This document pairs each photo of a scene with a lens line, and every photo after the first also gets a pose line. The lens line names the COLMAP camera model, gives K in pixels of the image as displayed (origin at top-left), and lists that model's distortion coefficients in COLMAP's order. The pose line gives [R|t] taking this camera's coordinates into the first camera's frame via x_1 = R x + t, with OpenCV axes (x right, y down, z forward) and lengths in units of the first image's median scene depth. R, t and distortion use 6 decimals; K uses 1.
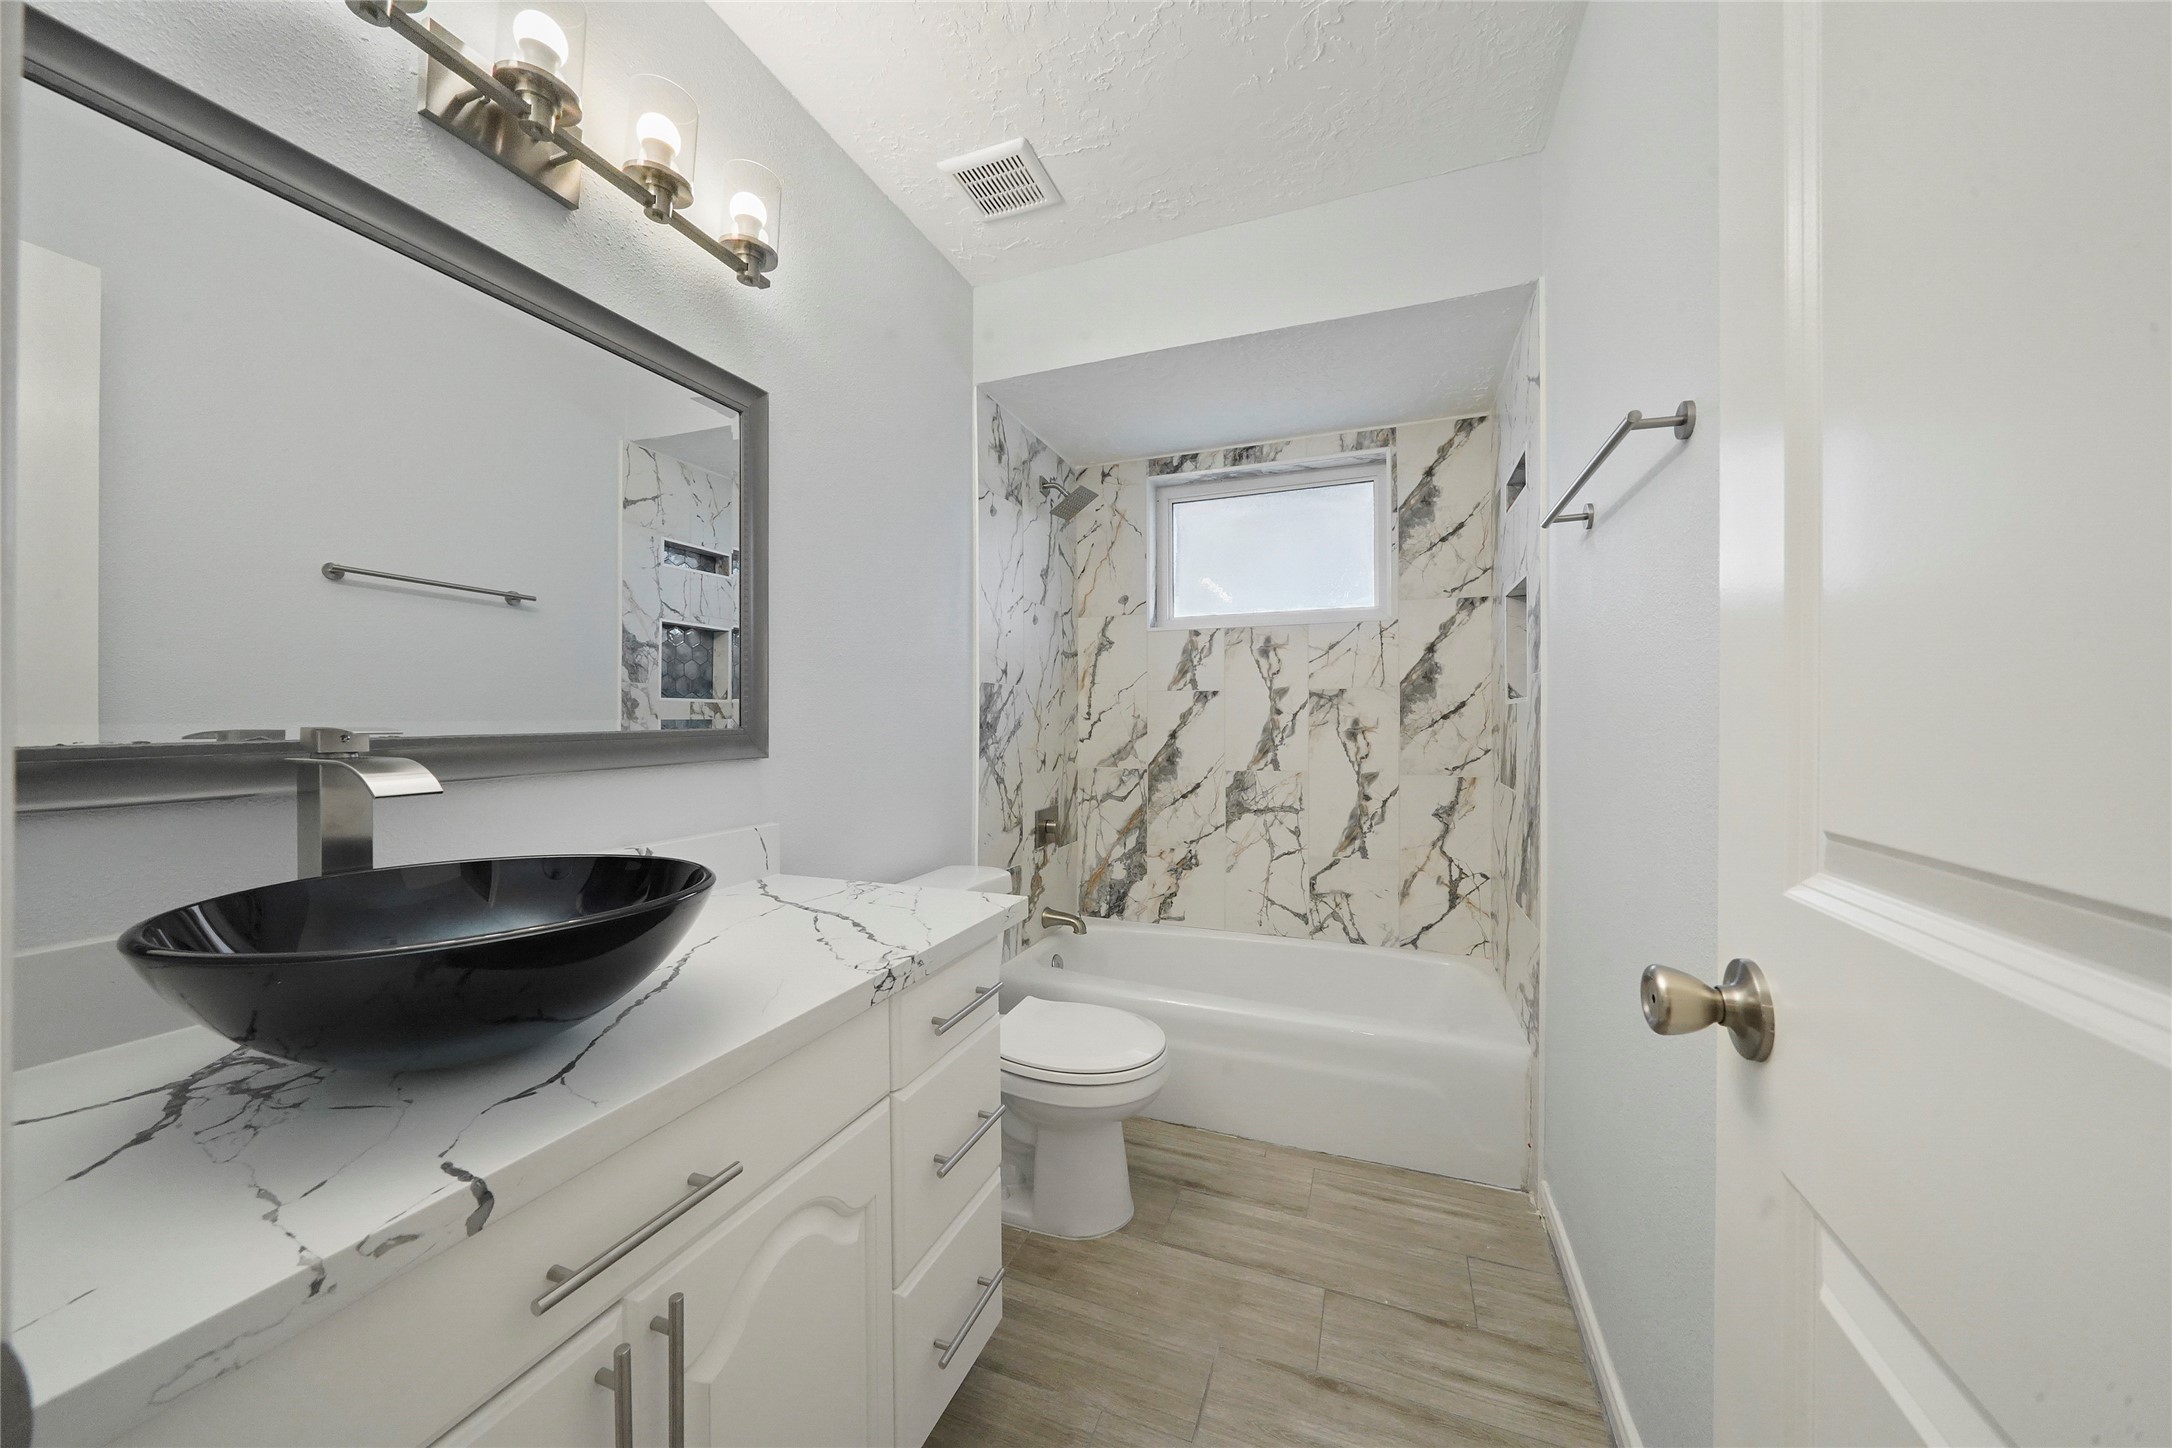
lens RADIAL K [[761.9, 0, 1083.4], [0, 761.9, 725.8], [0, 0, 1]] dist [-0.005424, -0.000046]
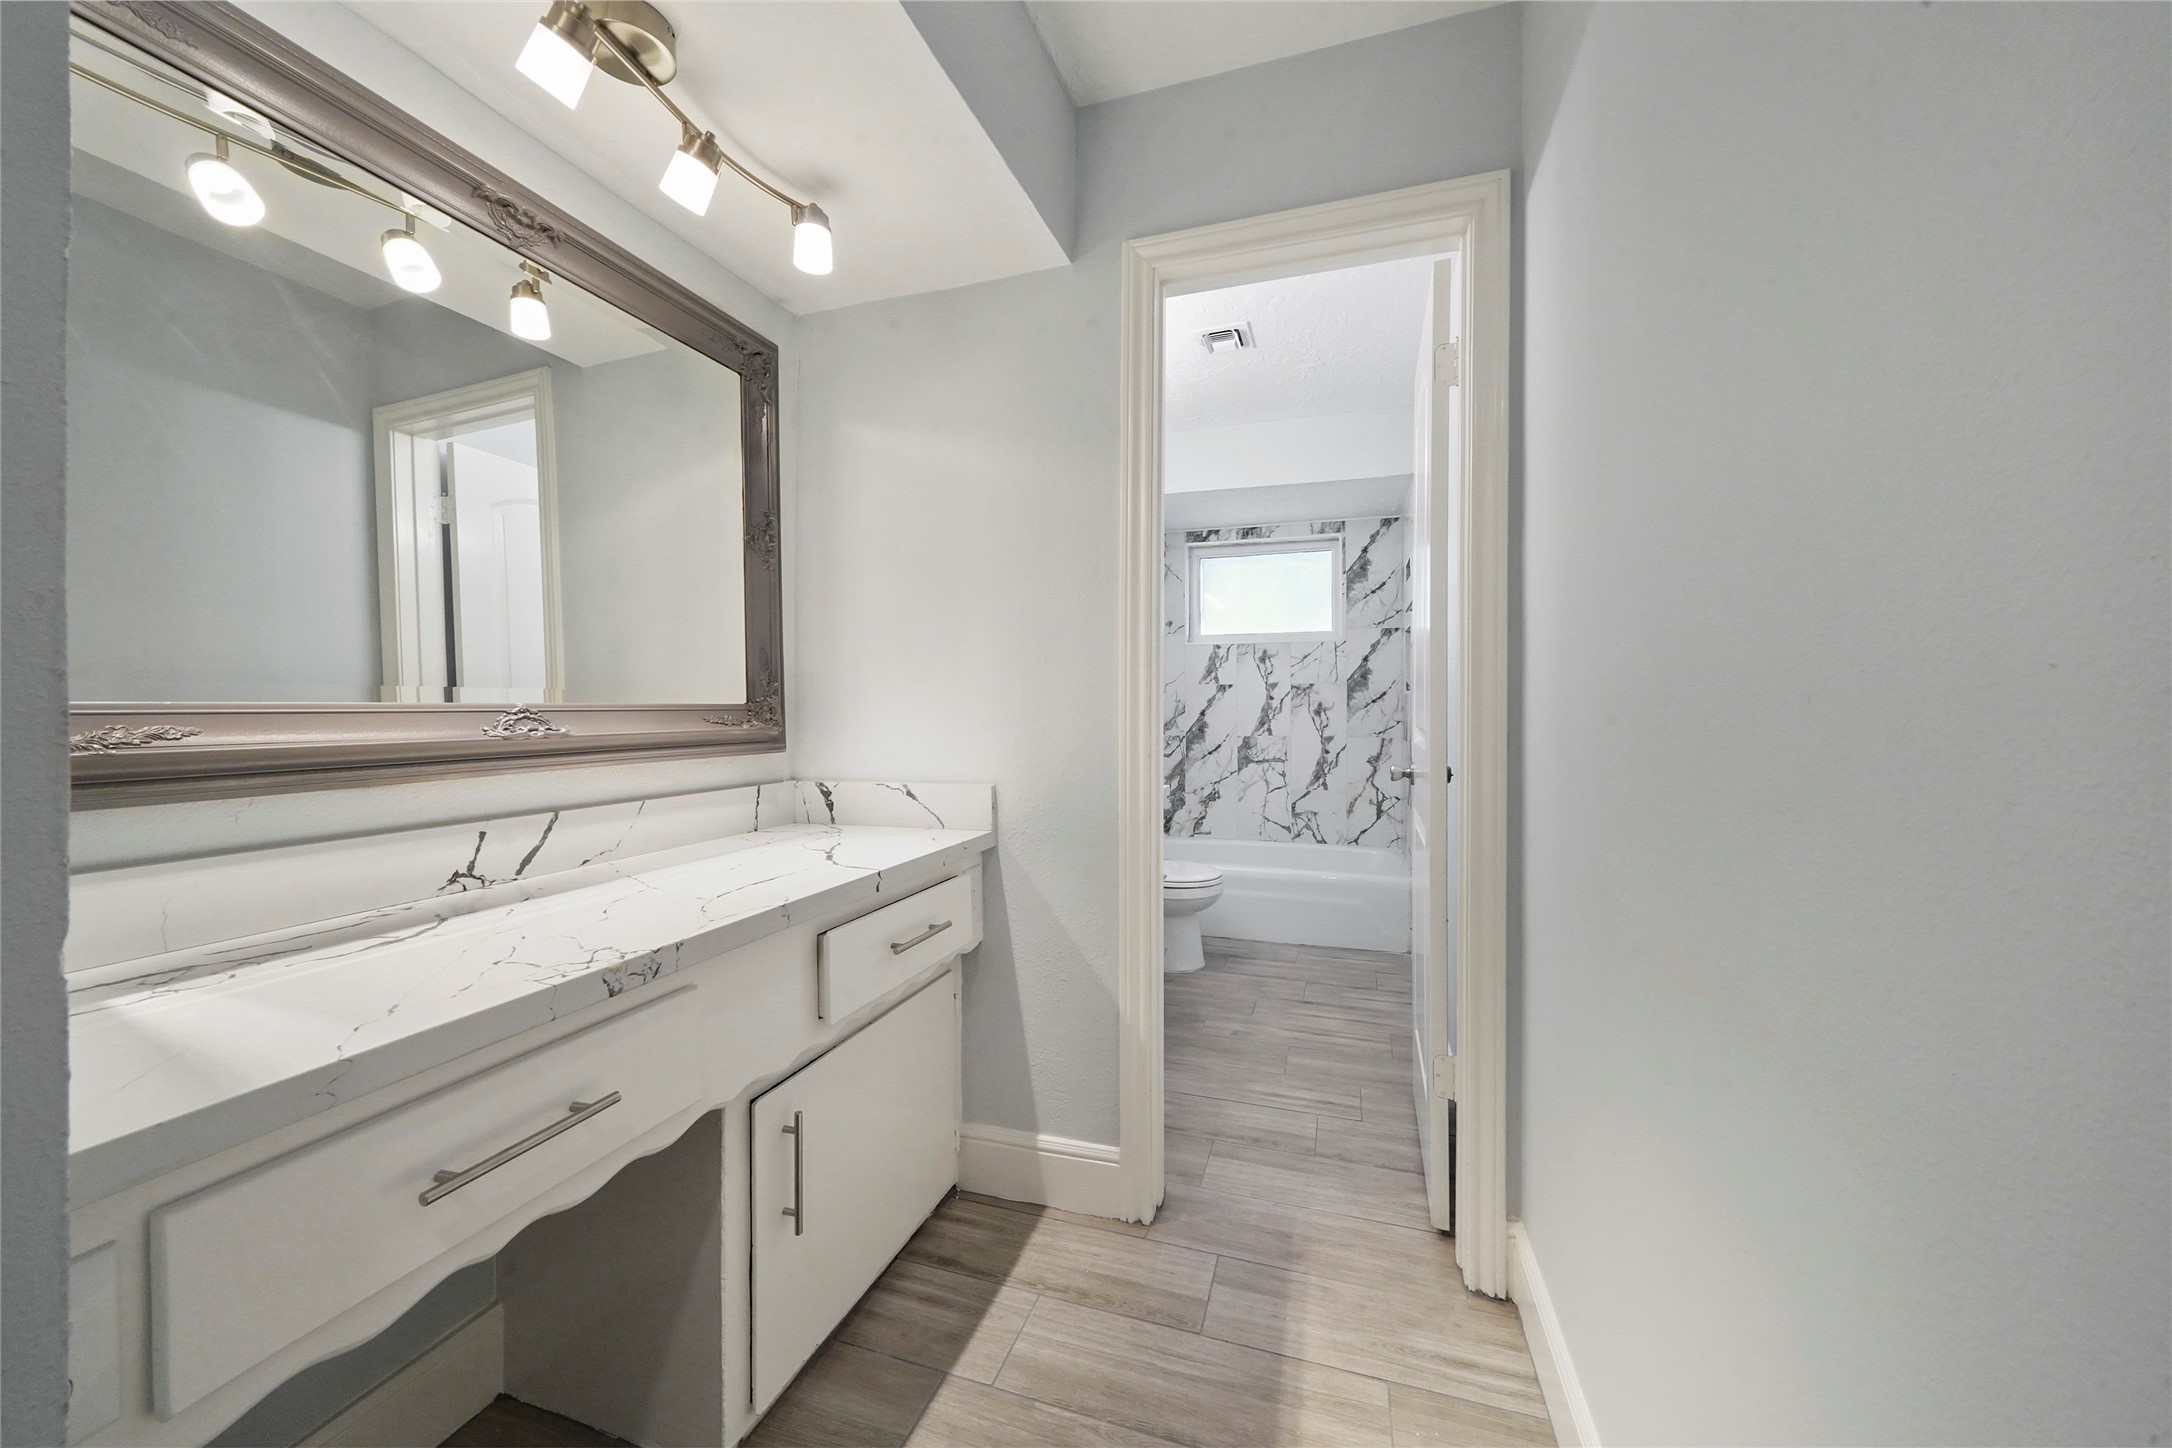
lens RADIAL K [[761.9, 0, 1094.1], [0, 761.9, 715.4], [0, 0, 1]] dist [-0.005424, -0.000046]
pose [[0.998460, -0.003995, 0.055337, -0.203720], [0.003384, 0.999932, 0.011123, -0.001291], [-0.055377, -0.010919, 0.998406, -0.566453]]
